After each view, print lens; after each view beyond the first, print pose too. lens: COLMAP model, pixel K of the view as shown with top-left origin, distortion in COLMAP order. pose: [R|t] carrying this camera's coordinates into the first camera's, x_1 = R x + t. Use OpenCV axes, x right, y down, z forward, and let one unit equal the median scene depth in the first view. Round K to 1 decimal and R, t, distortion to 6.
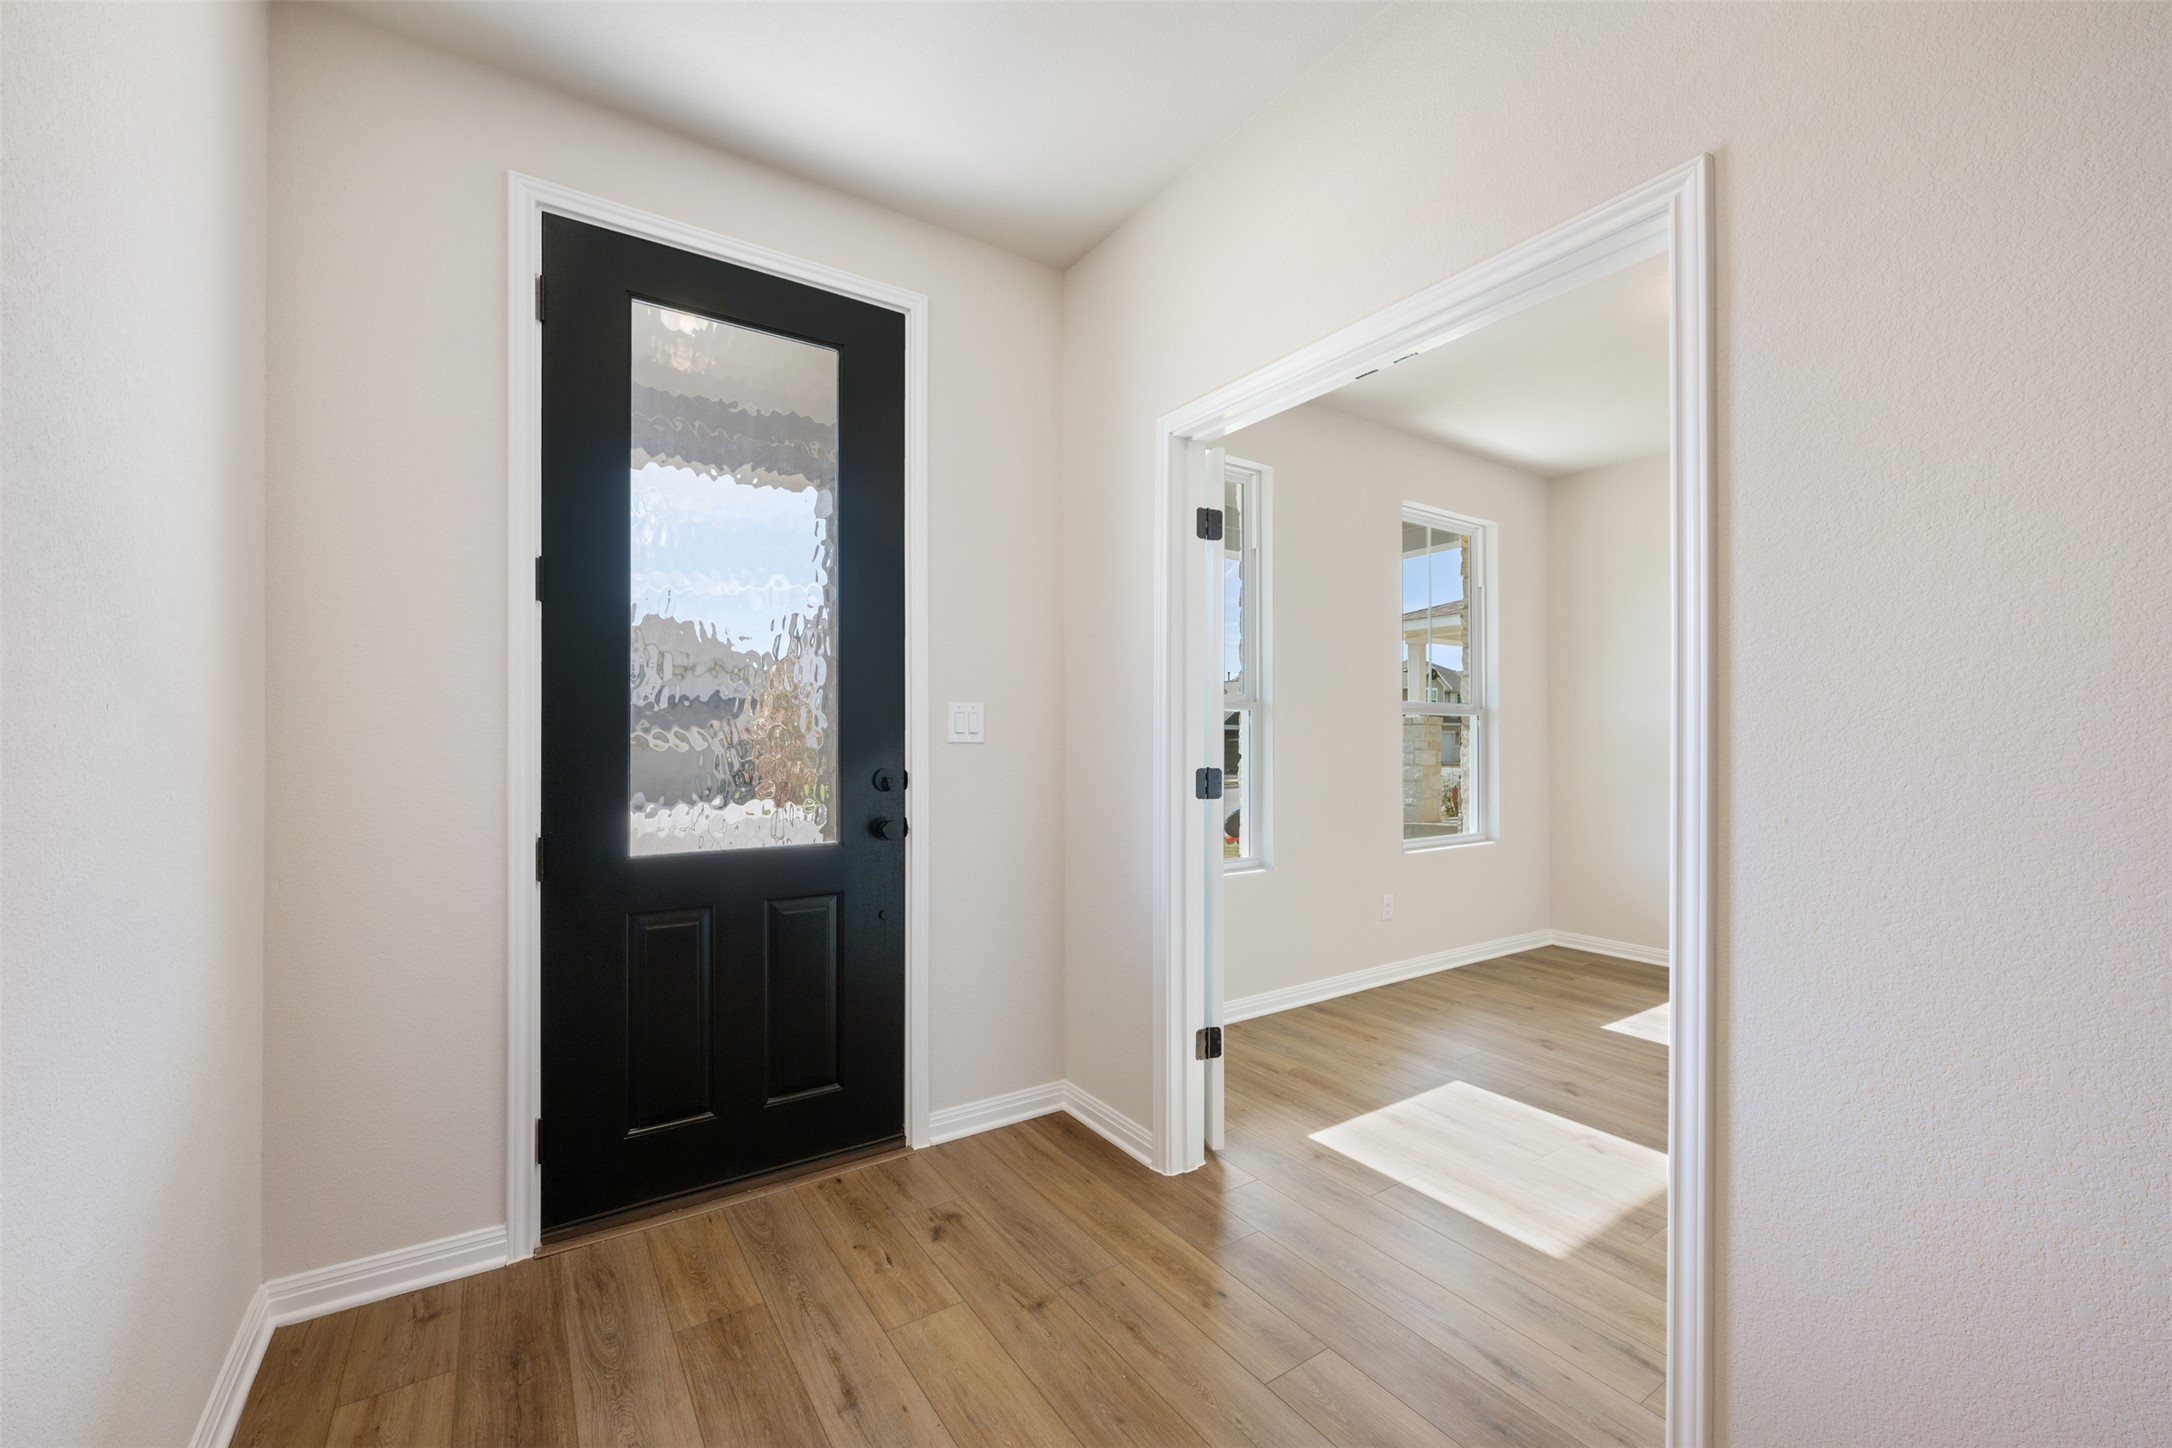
lens RADIAL K [[868.1, 0, 1083.7], [0, 868.1, 731.6], [0, 0, 1]] dist [-0.001837, 0.000312]
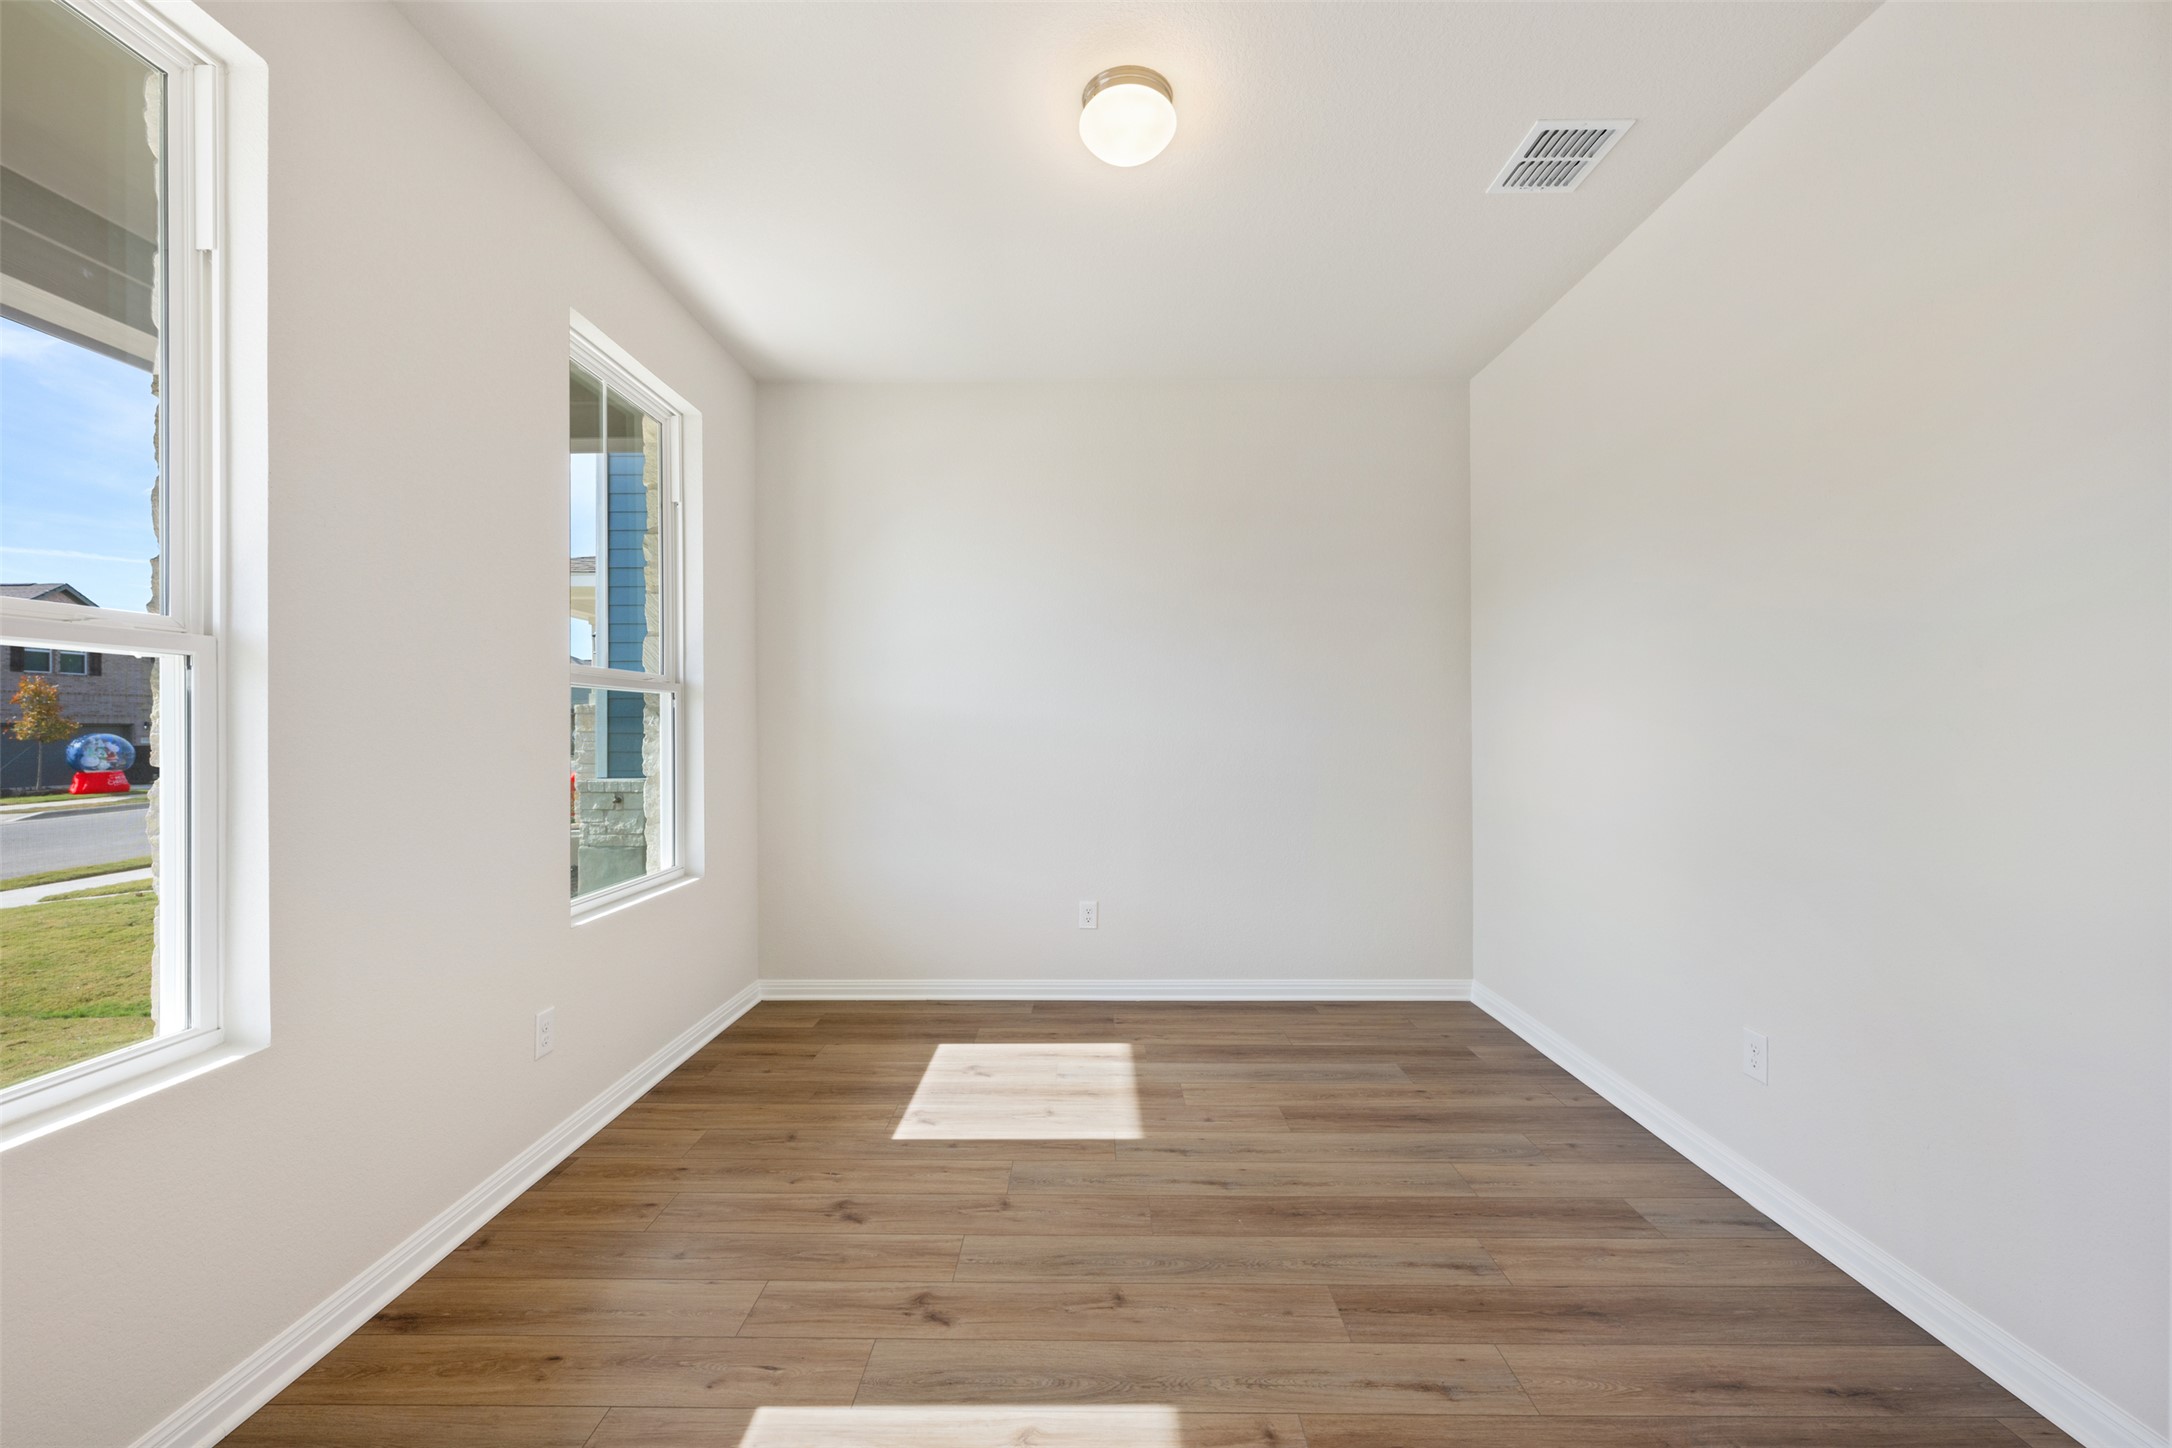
lens RADIAL K [[868.1, 0, 1078.6], [0, 868.1, 728.0], [0, 0, 1]] dist [-0.001837, 0.000312]
pose [[0.567334, -0.000279, 0.823488, 0.092293], [-0.004676, 0.999983, 0.003560, 0.005480], [-0.823474, -0.005870, 0.567323, 0.424159]]
